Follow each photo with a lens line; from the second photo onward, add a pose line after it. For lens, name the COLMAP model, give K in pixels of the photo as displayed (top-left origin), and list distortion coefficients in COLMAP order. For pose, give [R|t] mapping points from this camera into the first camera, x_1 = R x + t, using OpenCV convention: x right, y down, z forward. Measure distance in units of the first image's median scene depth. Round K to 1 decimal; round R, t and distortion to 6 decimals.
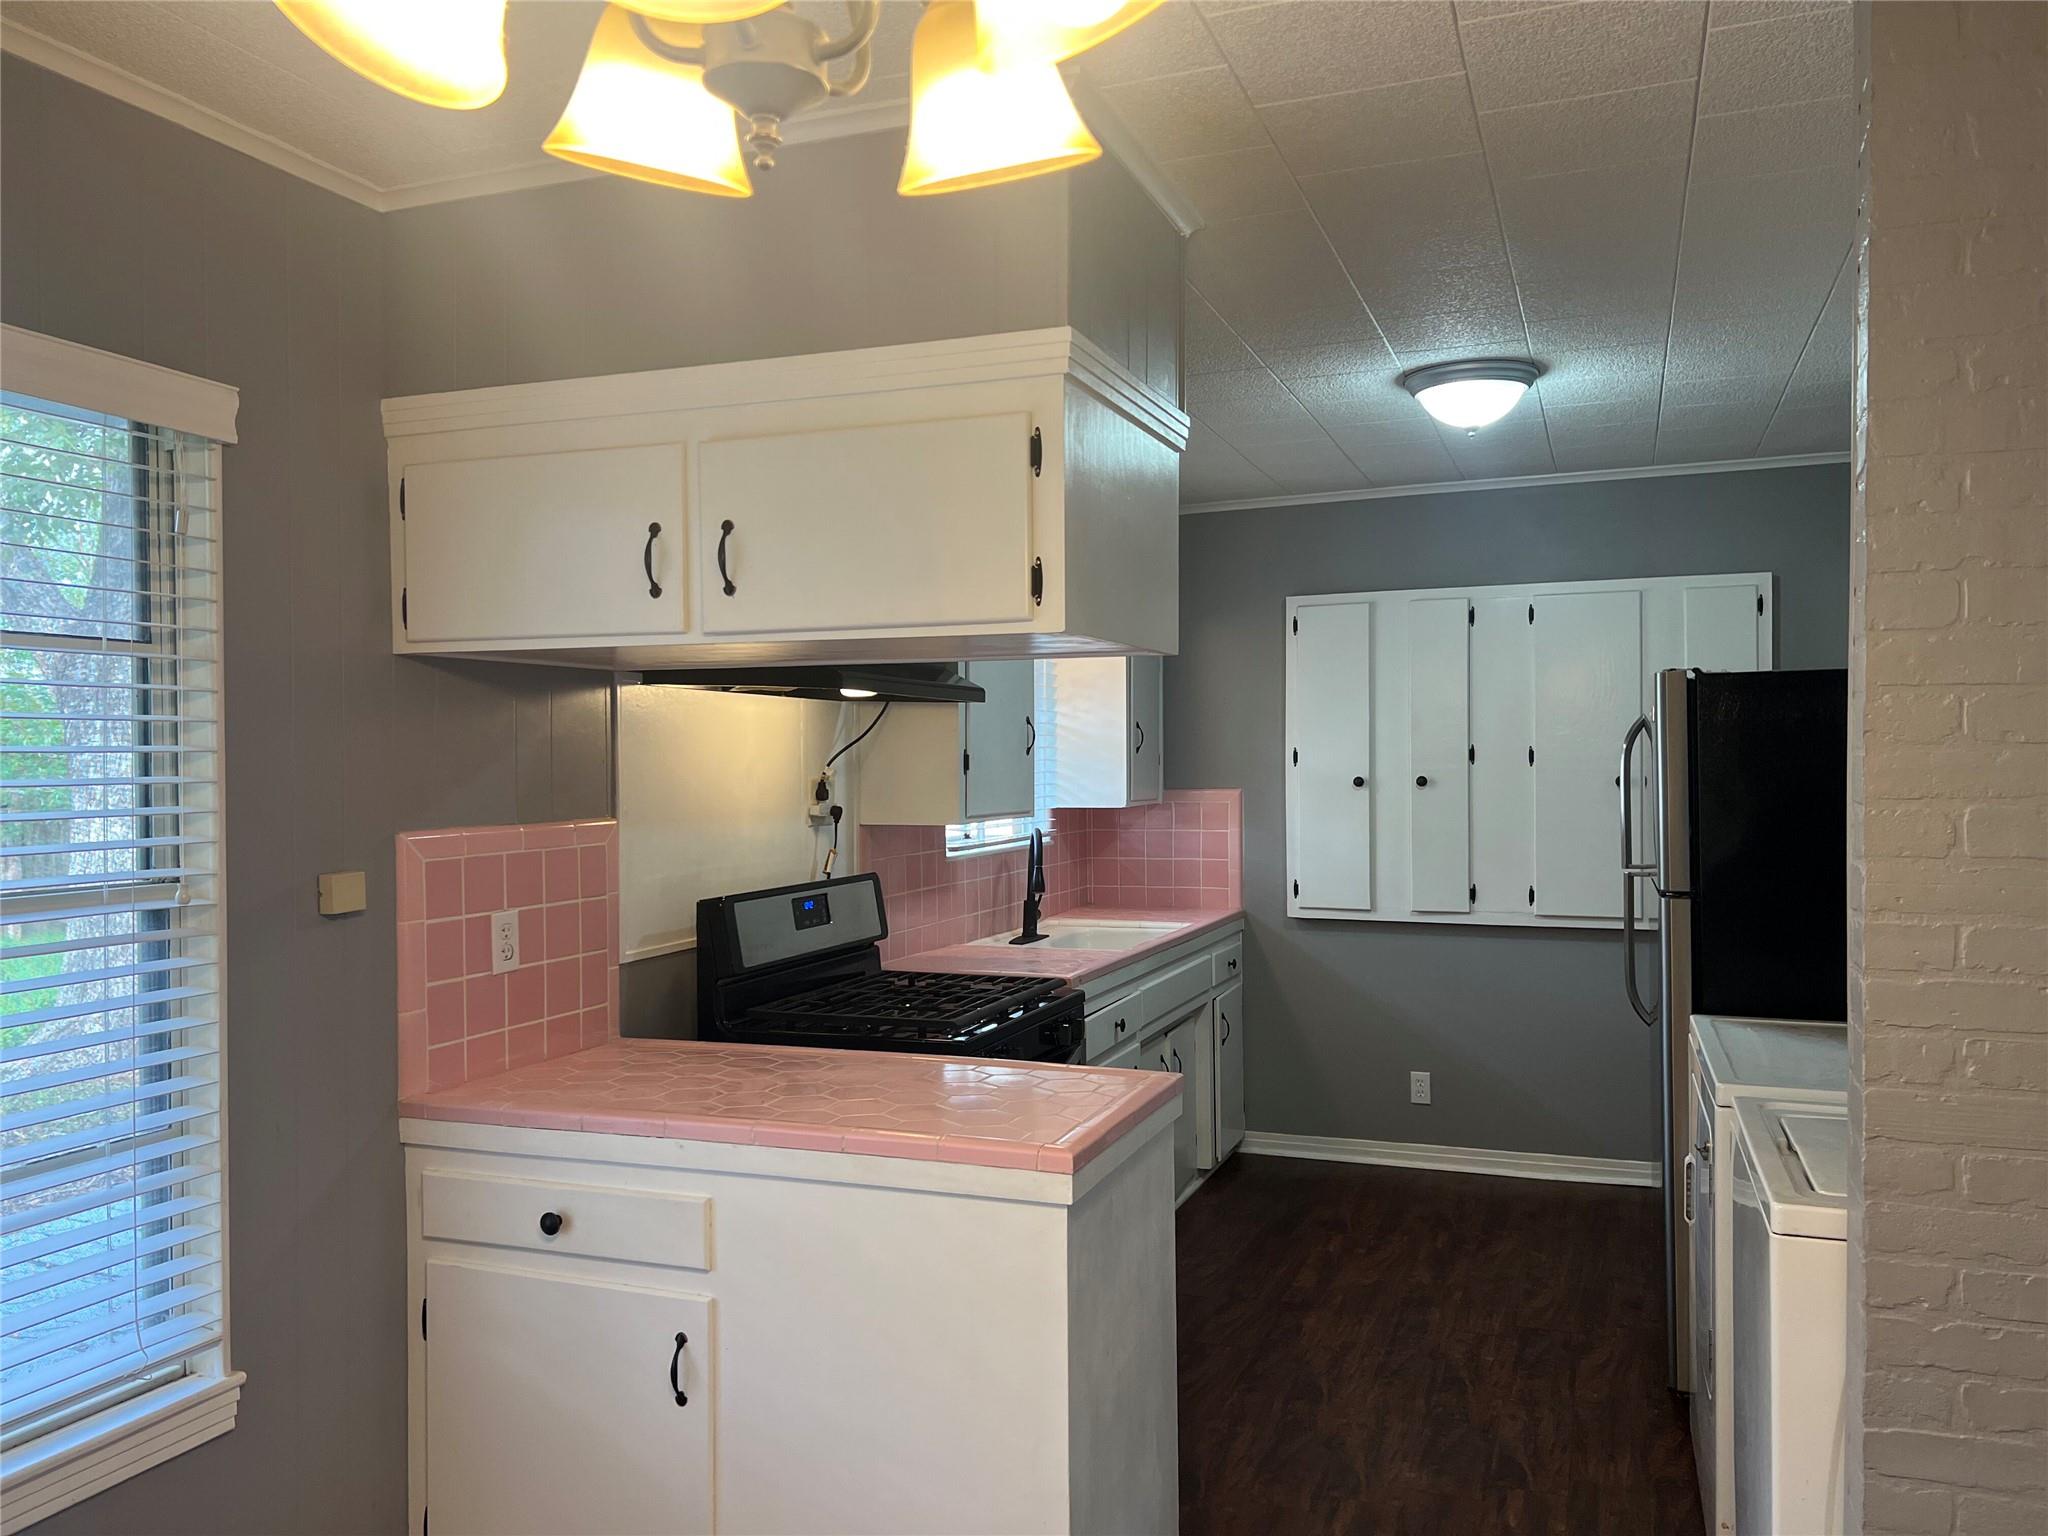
lens RADIAL K [[1538.3, 0, 986.5], [0, 1538.3, 784.8], [0, 0, 1]] dist [0.081329, -0.096756]
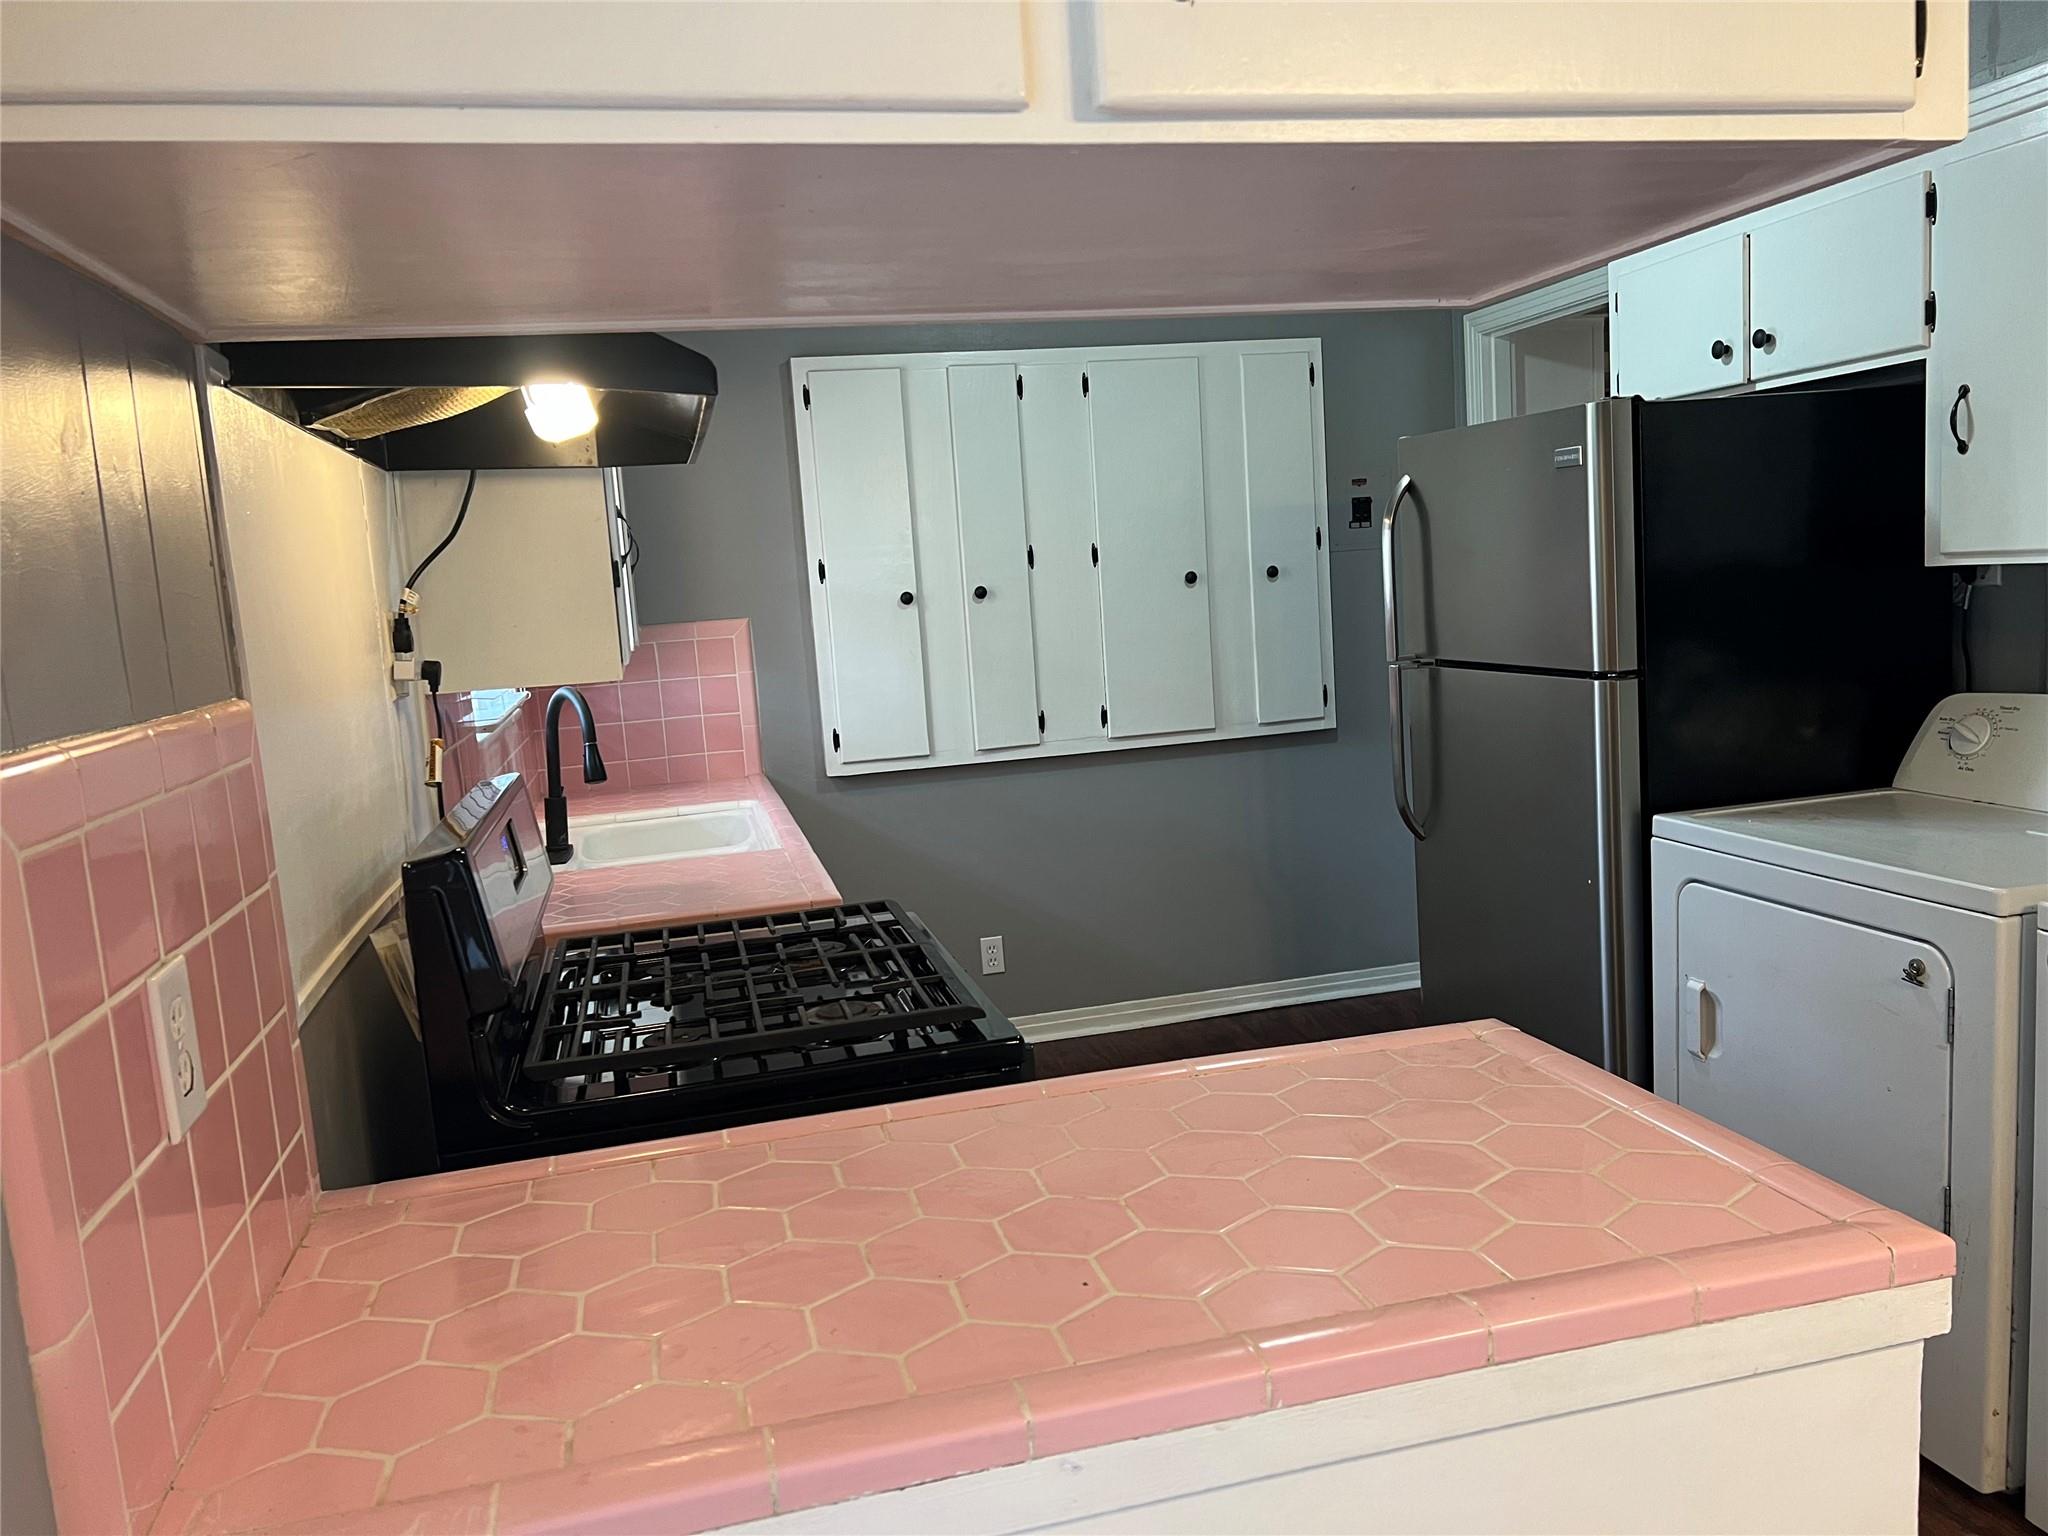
lens RADIAL K [[1563.5, 0, 1029.5], [0, 1563.5, 781.9], [0, 0, 1]] dist [0.067029, -0.080308]
pose [[0.813032, -0.122179, 0.569255, -0.300155], [0.070236, 0.991175, 0.112421, 0.010215], [-0.577967, -0.051420, 0.814439, 0.499902]]
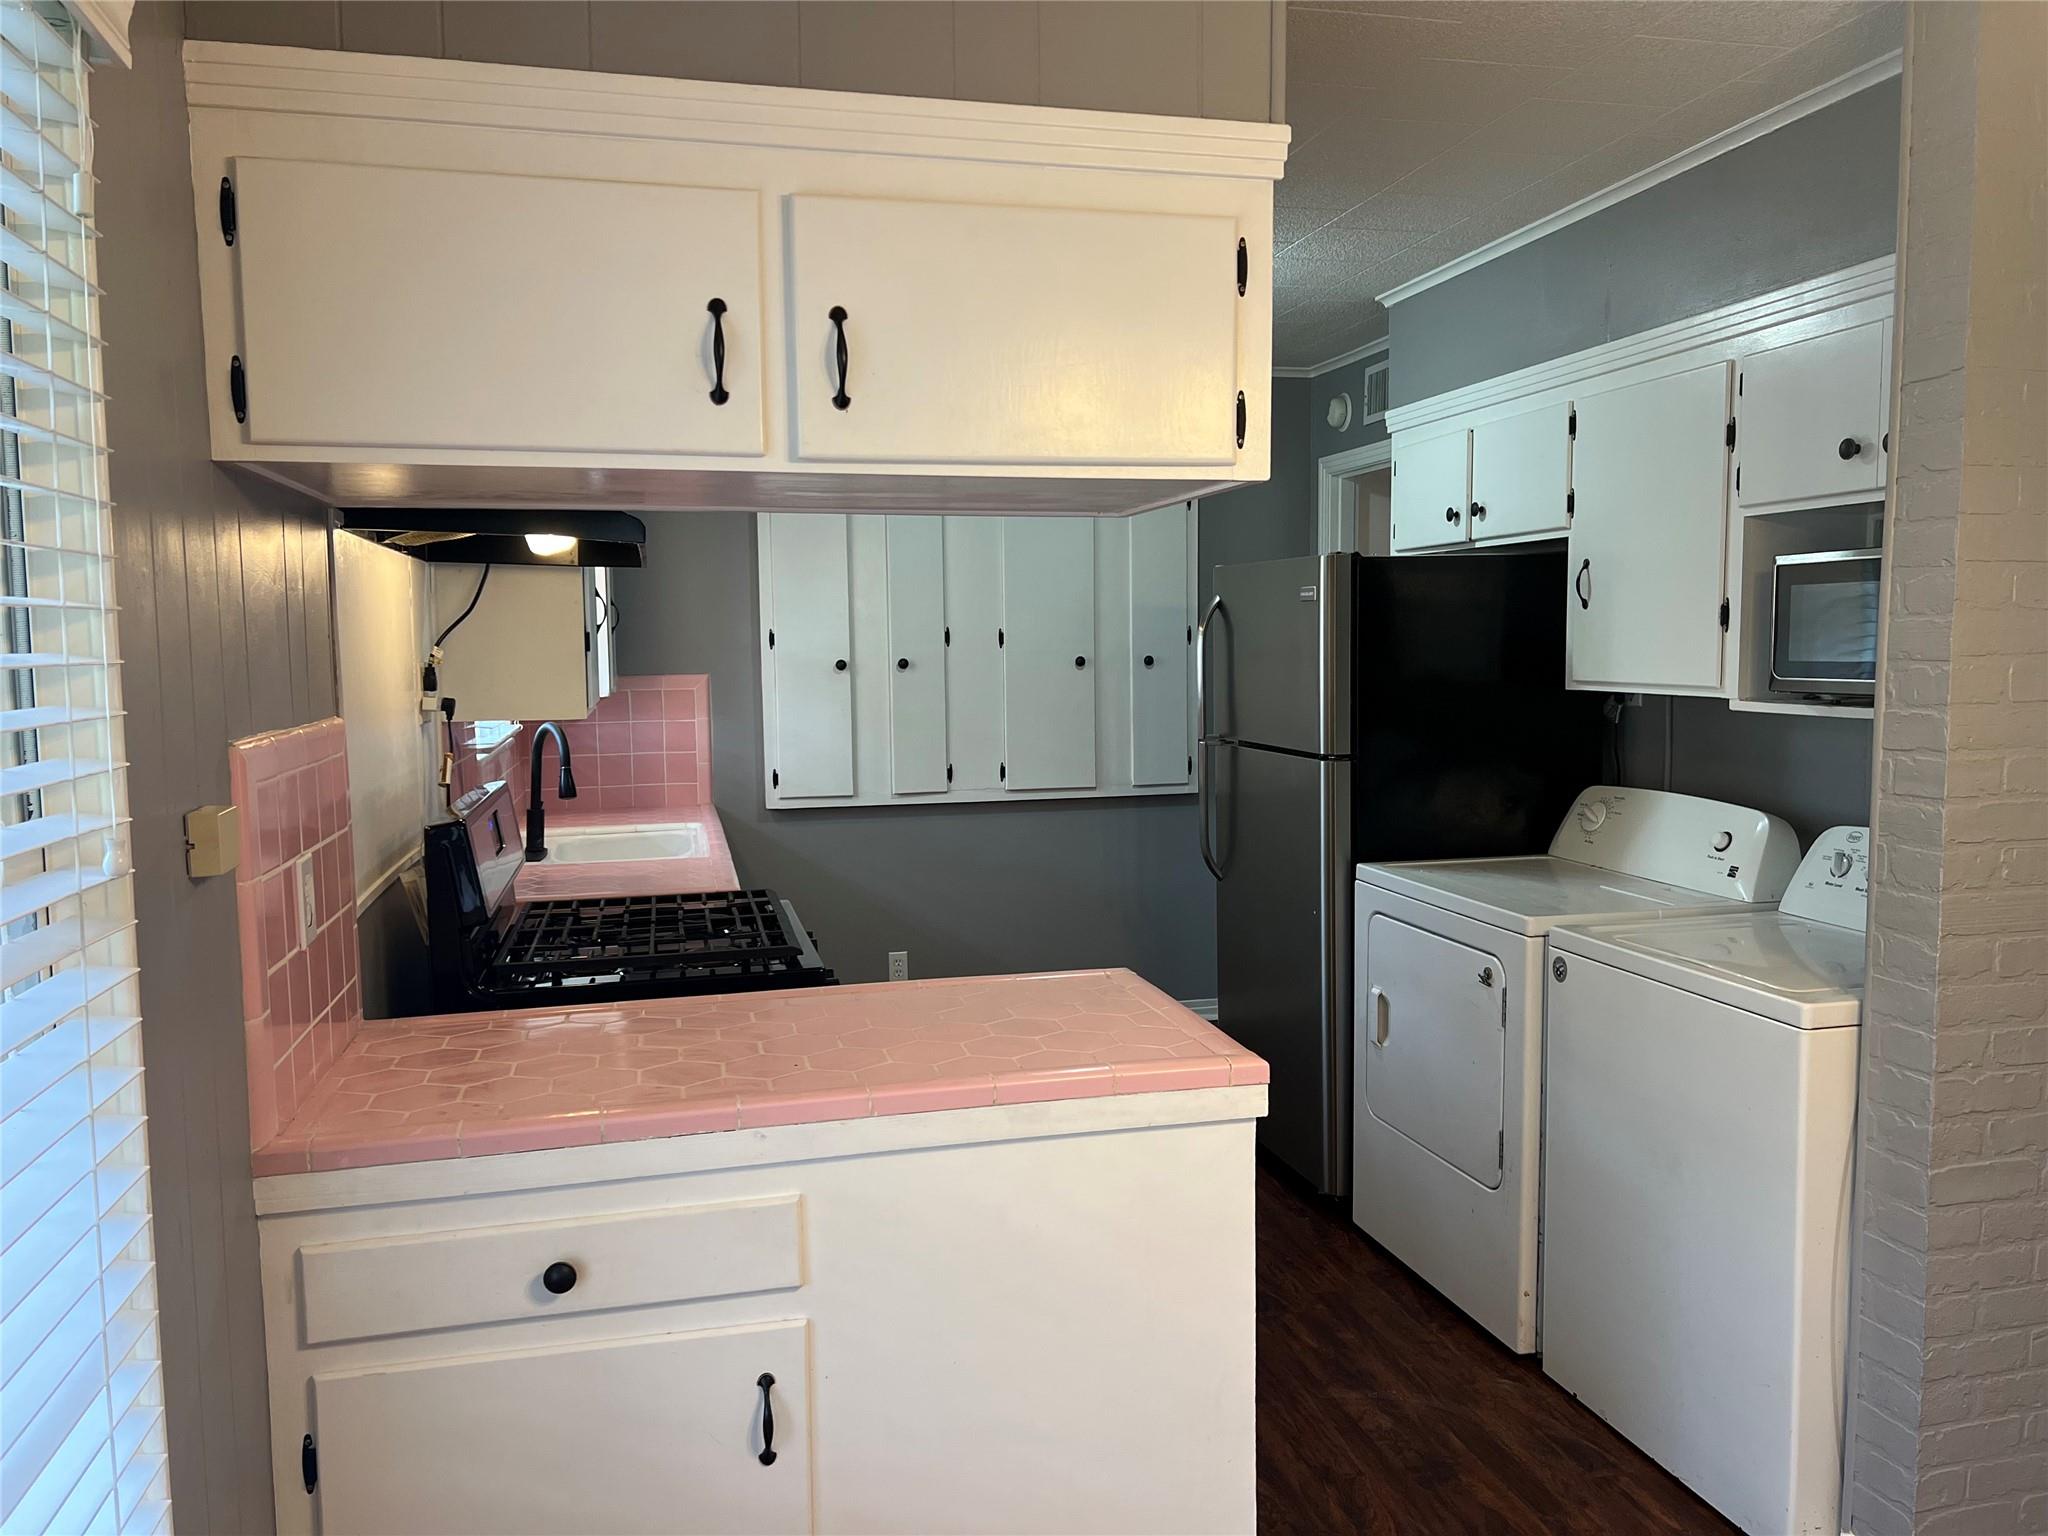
lens RADIAL K [[1563.5, 0, 1029.5], [0, 1563.5, 781.9], [0, 0, 1]] dist [0.067029, -0.080308]
pose [[0.817109, -0.053847, 0.573962, -0.380452], [0.014671, 0.997248, 0.072672, 0.003314], [-0.576296, -0.050960, 0.815651, 0.218692]]
